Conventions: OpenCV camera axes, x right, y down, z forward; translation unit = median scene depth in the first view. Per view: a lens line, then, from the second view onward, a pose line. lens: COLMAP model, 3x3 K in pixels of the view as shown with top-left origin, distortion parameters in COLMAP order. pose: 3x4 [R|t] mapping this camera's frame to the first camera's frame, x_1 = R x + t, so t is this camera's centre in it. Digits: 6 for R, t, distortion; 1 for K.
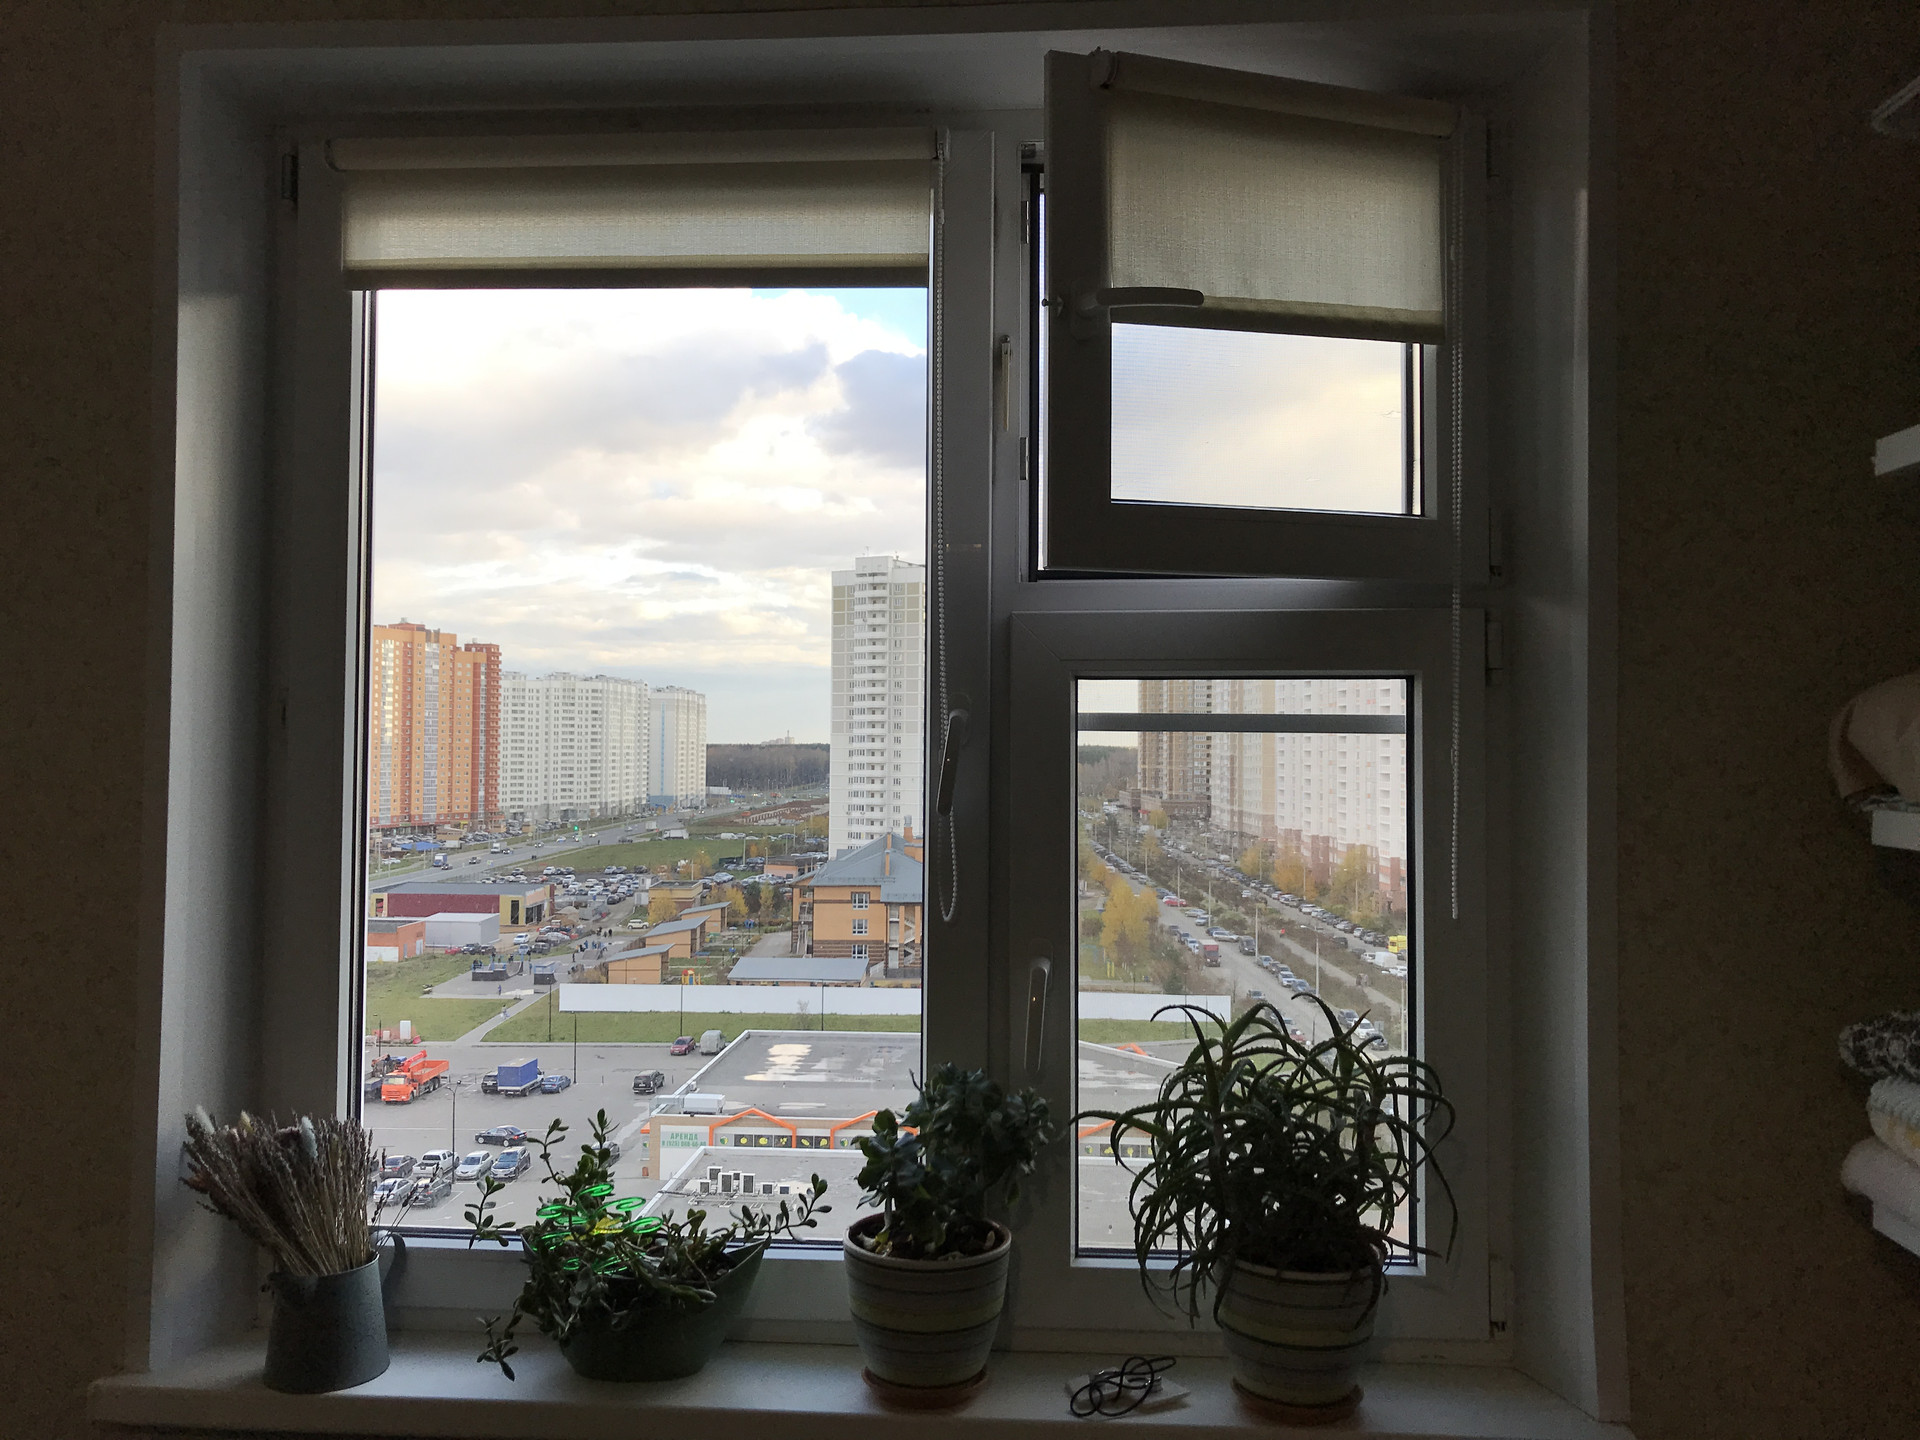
lens RADIAL K [[1589.1, 0, 945.1], [0, 1589.1, 724.4], [0, 0, 1]] dist [0.029935, -0.023091]
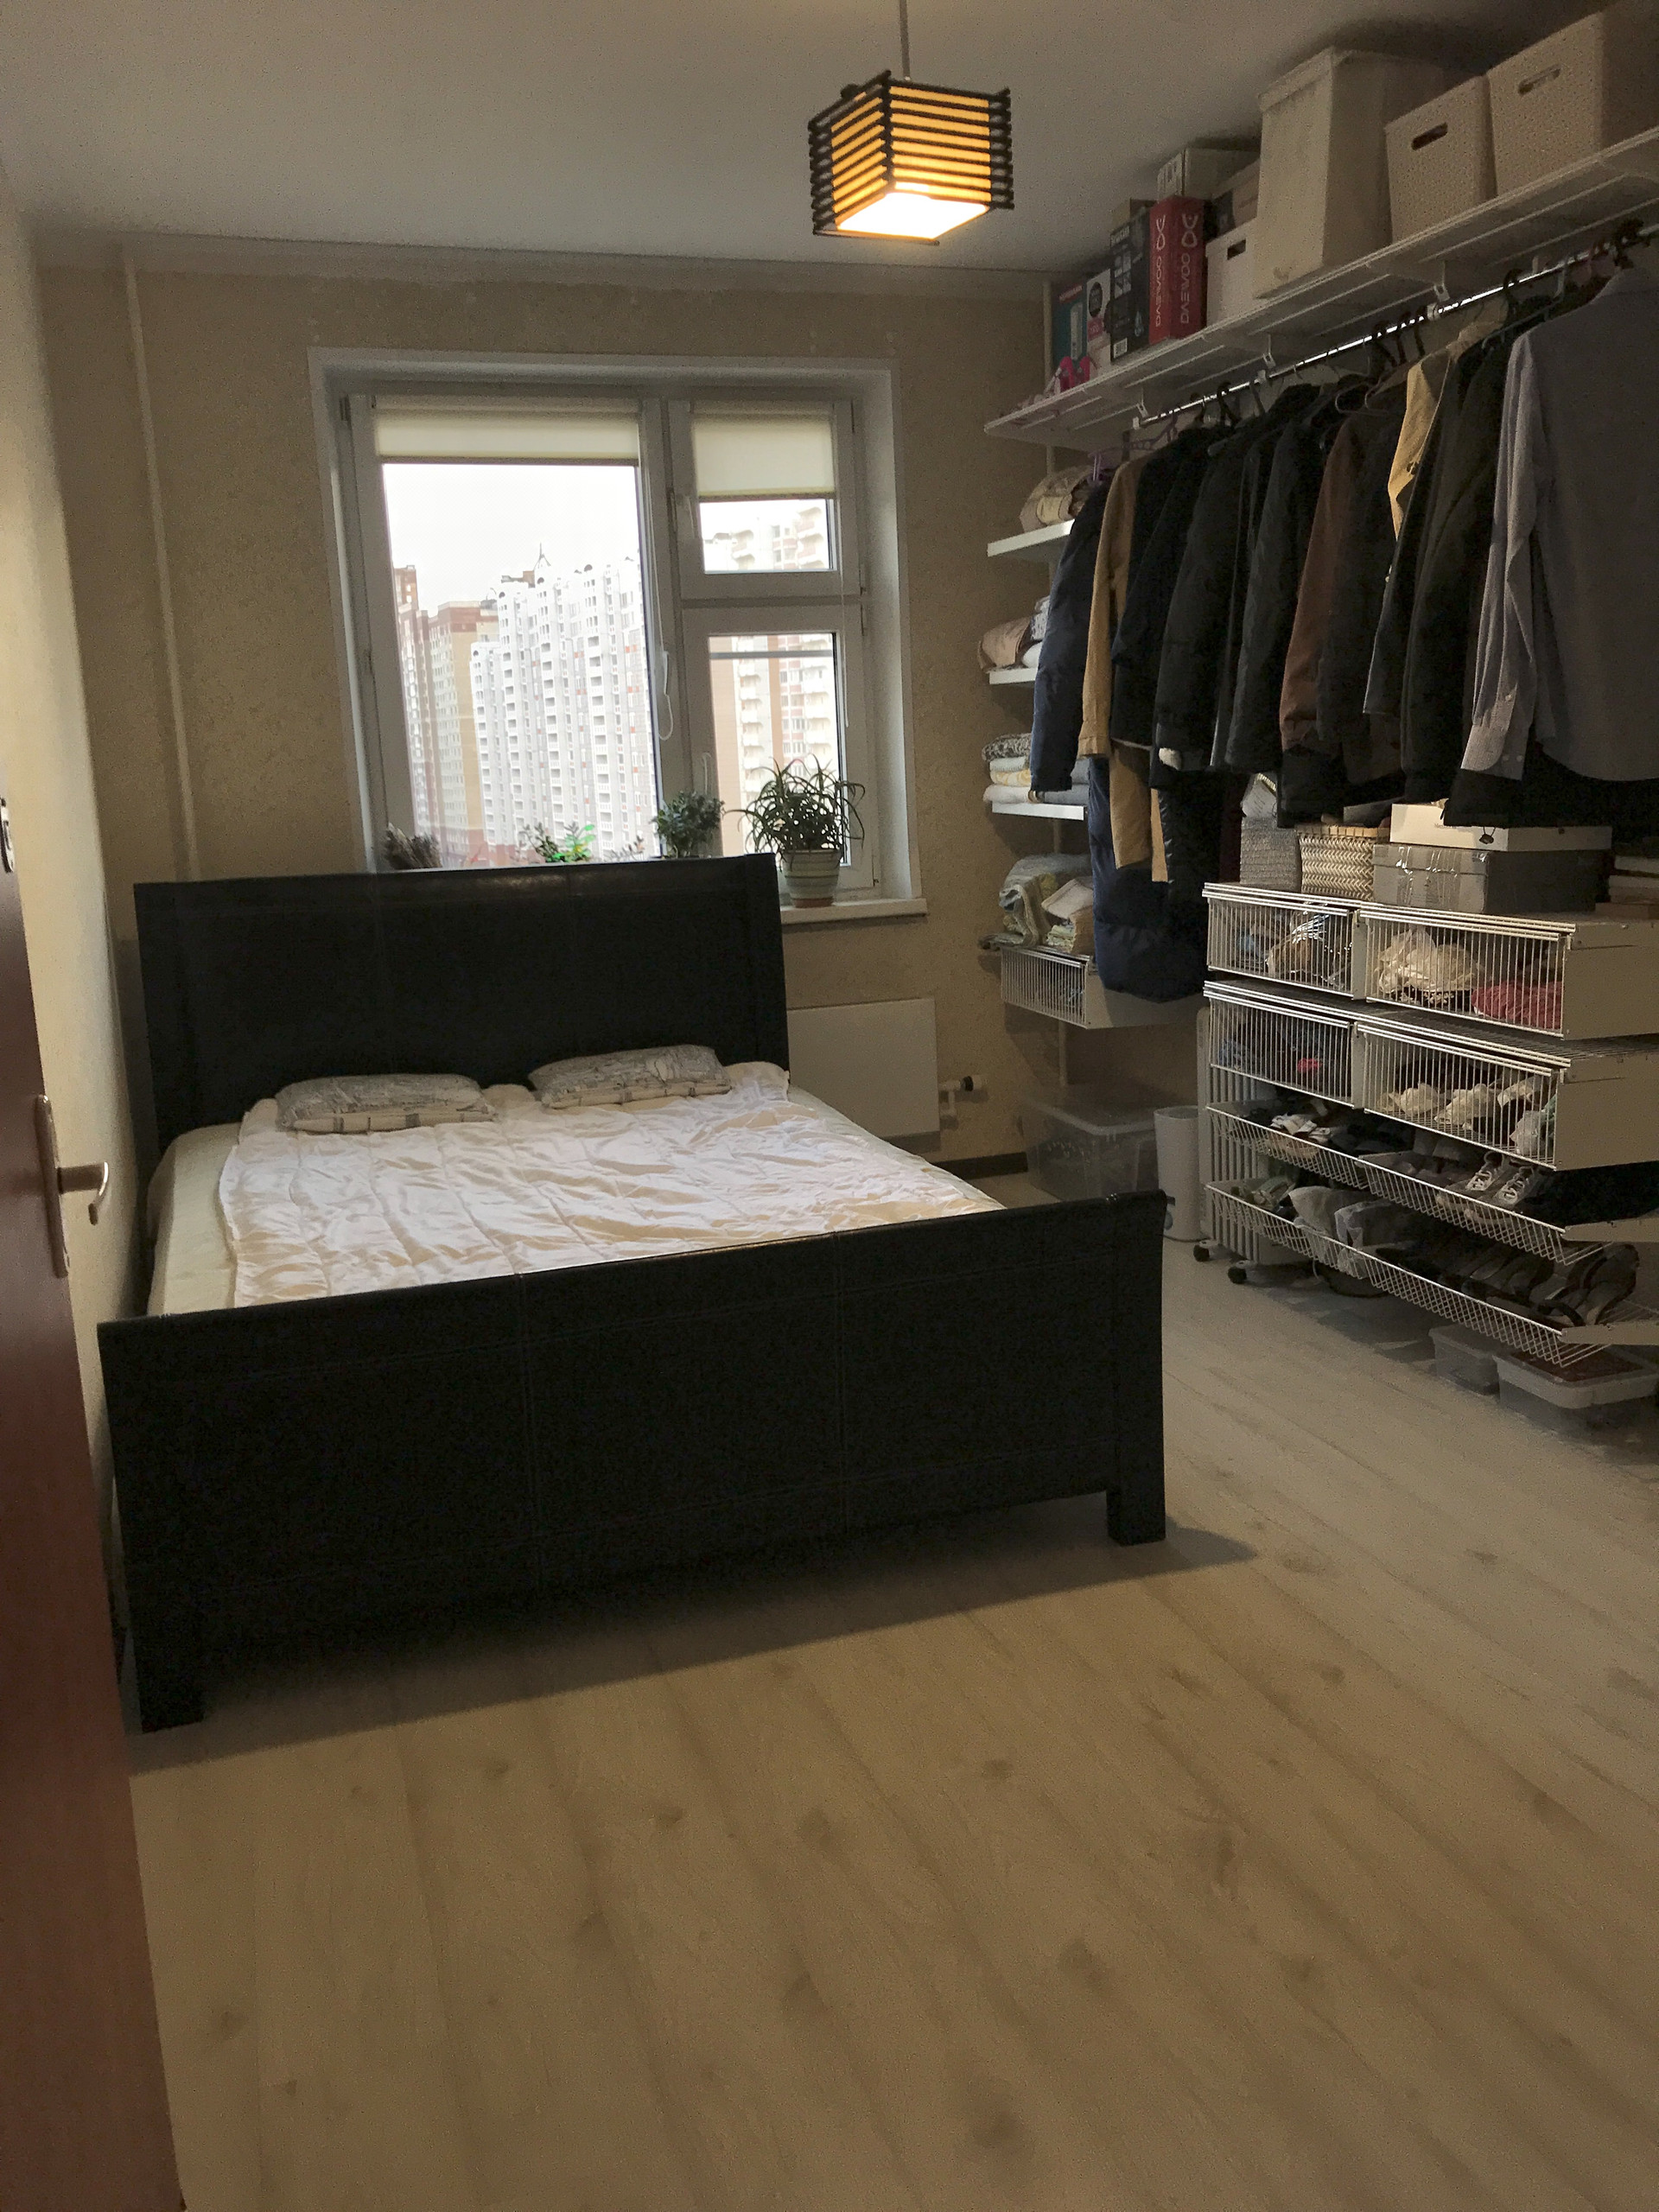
lens RADIAL K [[1830.8, 0, 840.4], [0, 1830.8, 1110.8], [0, 0, 1]] dist [0.029935, -0.023091]
pose [[0.919858, -0.122135, 0.372751, -0.852575], [0.042884, 0.975906, 0.213935, 0.084501], [-0.389899, -0.180805, 0.902933, -1.721929]]
